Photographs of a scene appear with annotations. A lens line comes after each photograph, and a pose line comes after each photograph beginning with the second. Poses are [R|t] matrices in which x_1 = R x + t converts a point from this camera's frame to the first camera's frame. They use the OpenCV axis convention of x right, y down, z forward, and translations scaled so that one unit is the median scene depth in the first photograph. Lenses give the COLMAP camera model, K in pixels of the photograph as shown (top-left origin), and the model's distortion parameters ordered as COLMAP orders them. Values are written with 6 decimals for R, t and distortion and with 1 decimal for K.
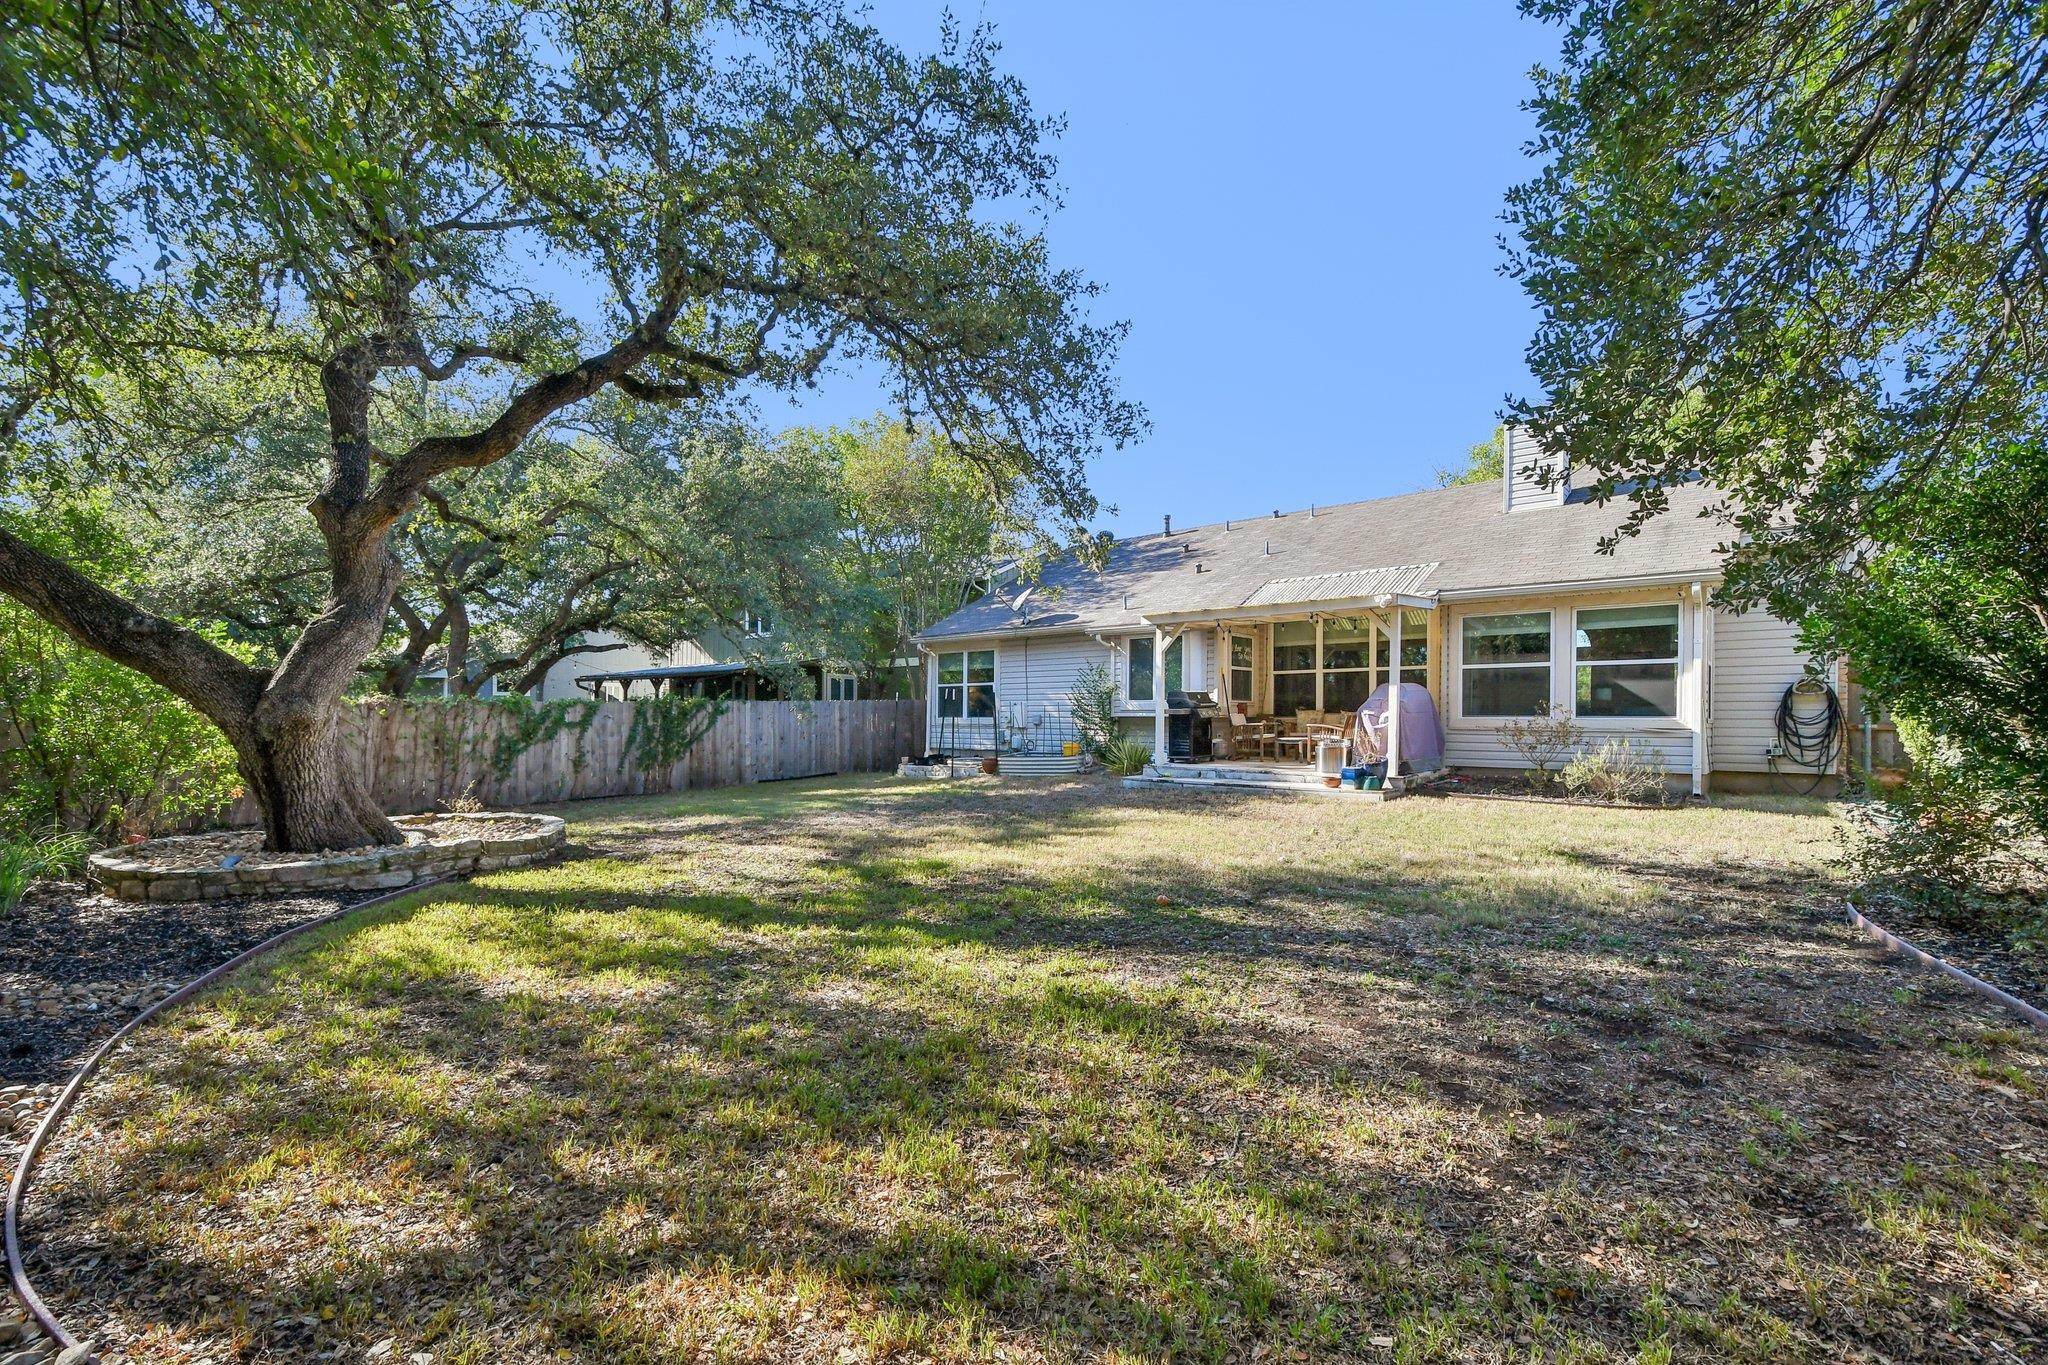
lens RADIAL K [[901.3, 0, 1013.9], [0, 901.3, 713.9], [0, 0, 1]] dist [-0.000846, -0.001696]
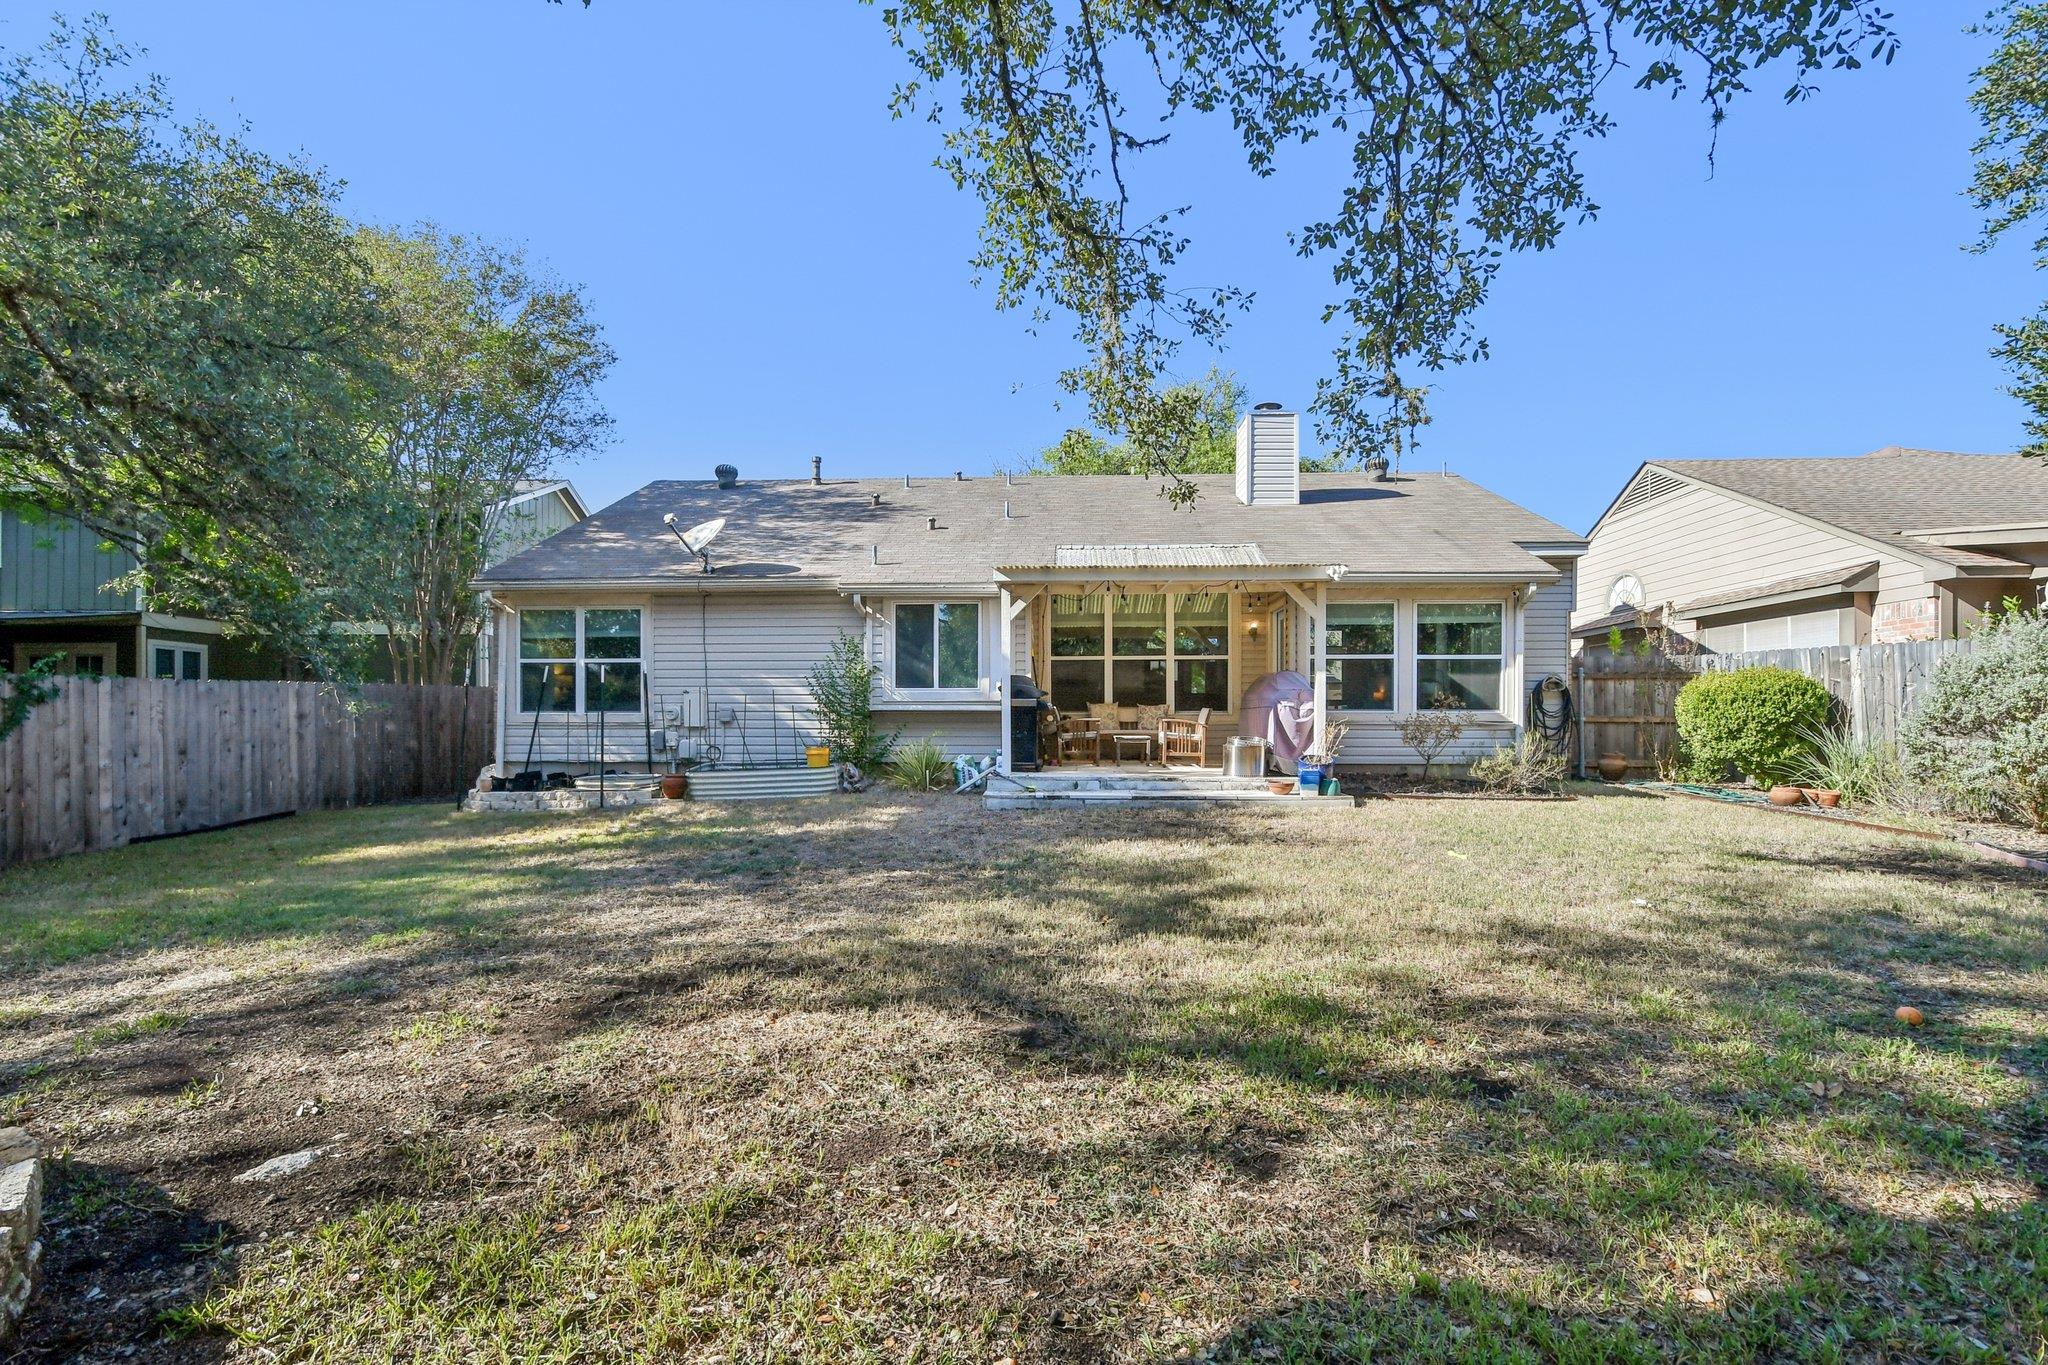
lens RADIAL K [[901.3, 0, 1013.9], [0, 901.3, 713.9], [0, 0, 1]] dist [-0.000846, -0.001696]
pose [[0.778080, 0.000710, 0.628165, -0.253091], [-0.000734, 1.000000, -0.000222, 0.005972], [-0.628165, -0.000288, 0.778080, 0.365876]]
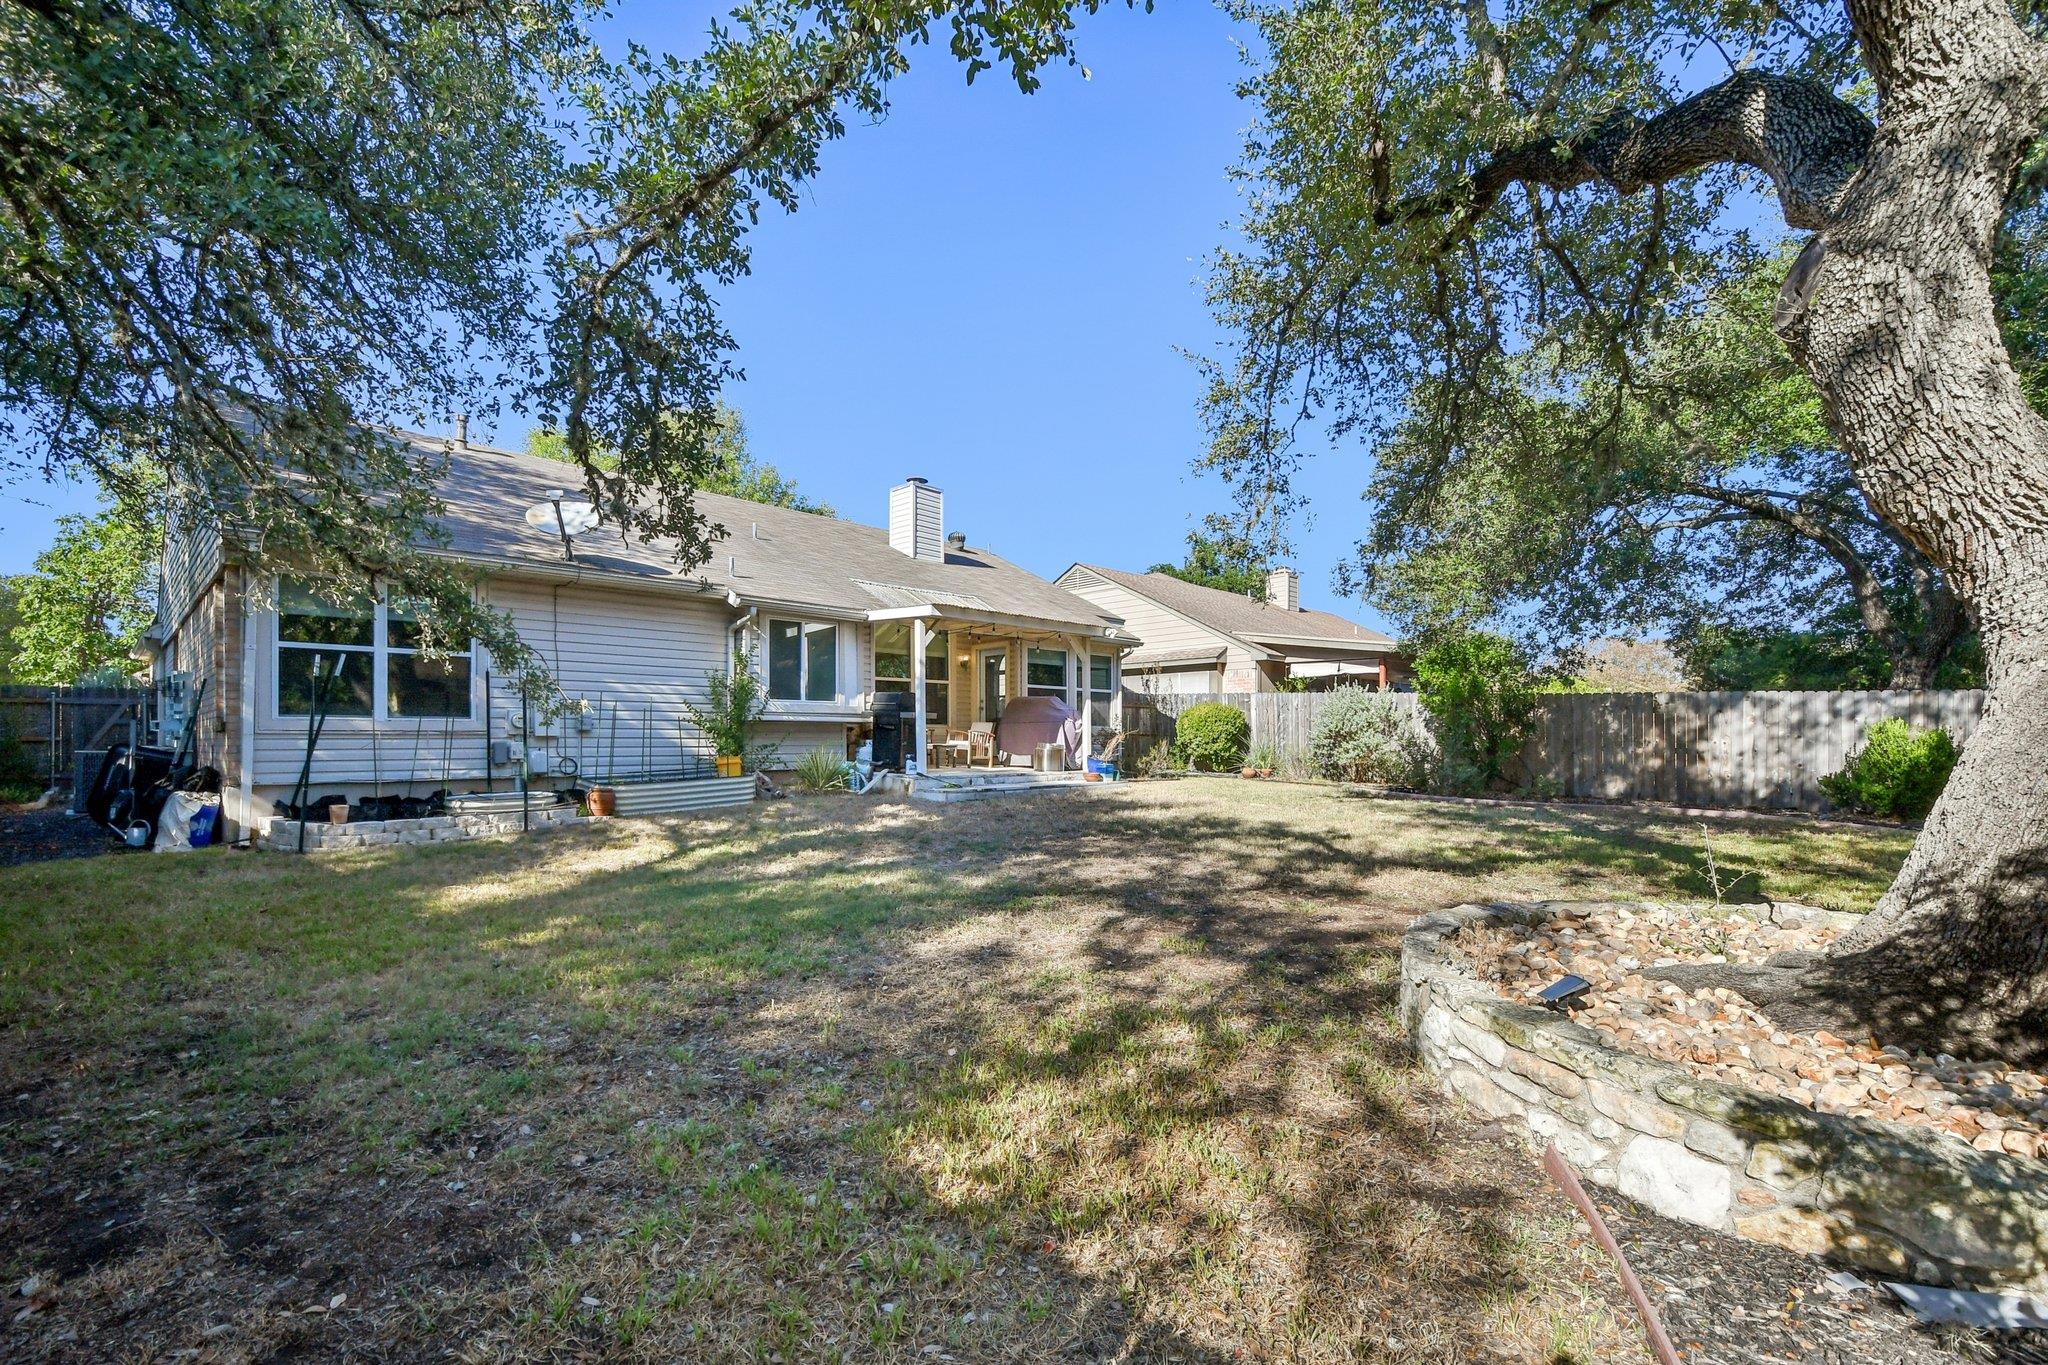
lens RADIAL K [[901.3, 0, 1013.9], [0, 901.3, 713.9], [0, 0, 1]] dist [-0.000846, -0.001696]
pose [[0.055405, 0.022906, 0.998201, -0.611570], [-0.005047, 0.999730, -0.022661, 0.013573], [-0.998451, -0.003782, 0.055506, 0.741164]]
